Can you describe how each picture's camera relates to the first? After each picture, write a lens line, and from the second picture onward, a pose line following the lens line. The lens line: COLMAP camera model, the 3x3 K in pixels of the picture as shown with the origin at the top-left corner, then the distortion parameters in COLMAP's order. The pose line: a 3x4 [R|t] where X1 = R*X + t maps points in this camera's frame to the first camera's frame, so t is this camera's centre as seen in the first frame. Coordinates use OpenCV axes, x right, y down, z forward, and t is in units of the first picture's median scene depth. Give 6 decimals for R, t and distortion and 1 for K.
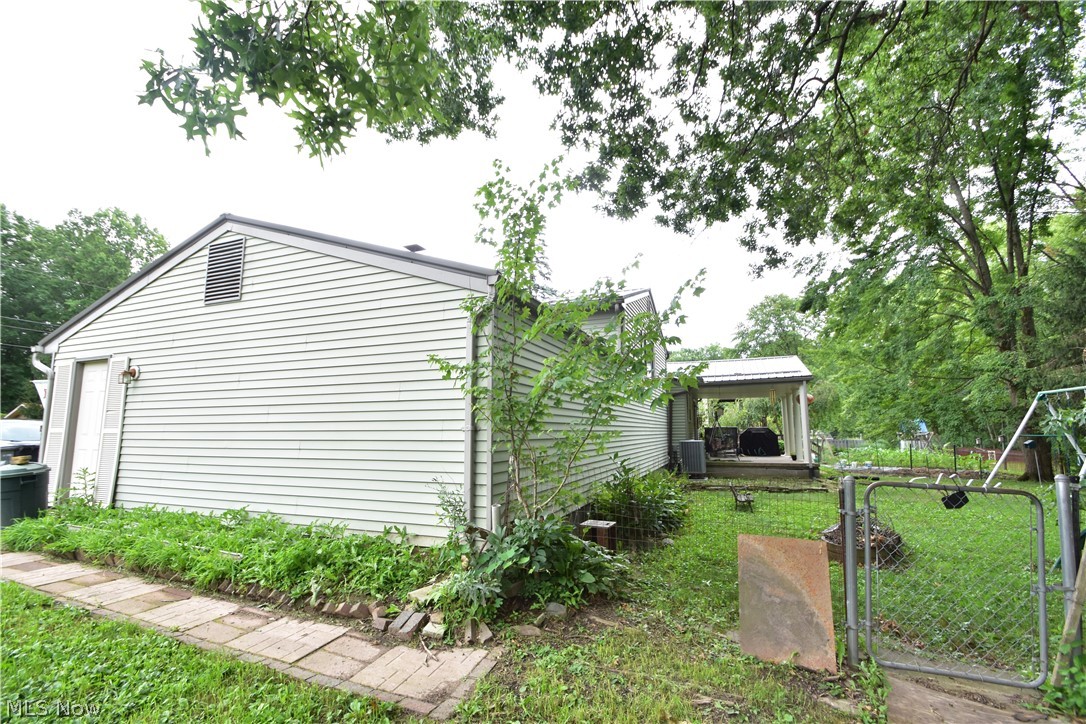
lens RADIAL K [[480.4, 0, 541.7], [0, 480.4, 369.8], [0, 0, 1]] dist [-0.022155, -0.000358]
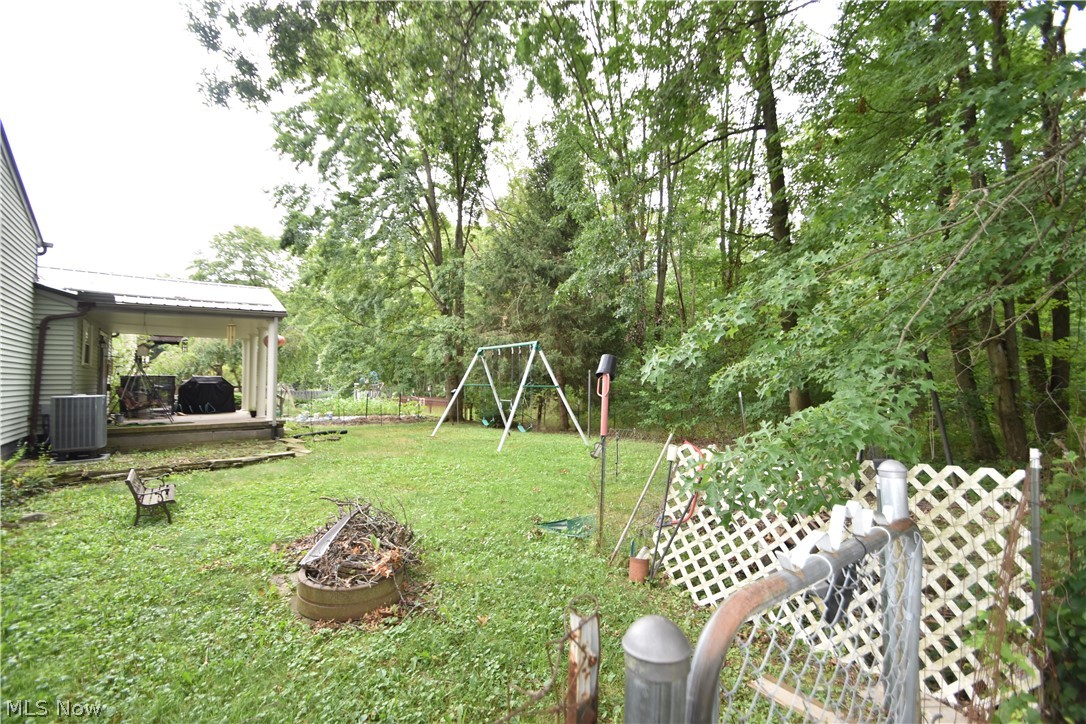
lens RADIAL K [[488.1, 0, 536.7], [0, 488.1, 356.9], [0, 0, 1]] dist [0.011947, -0.000290]
pose [[0.536159, 0.040732, 0.843133, 0.068935], [-0.104365, 0.994370, 0.018329, 0.019050], [-0.837640, -0.097821, 0.537392, 0.134701]]
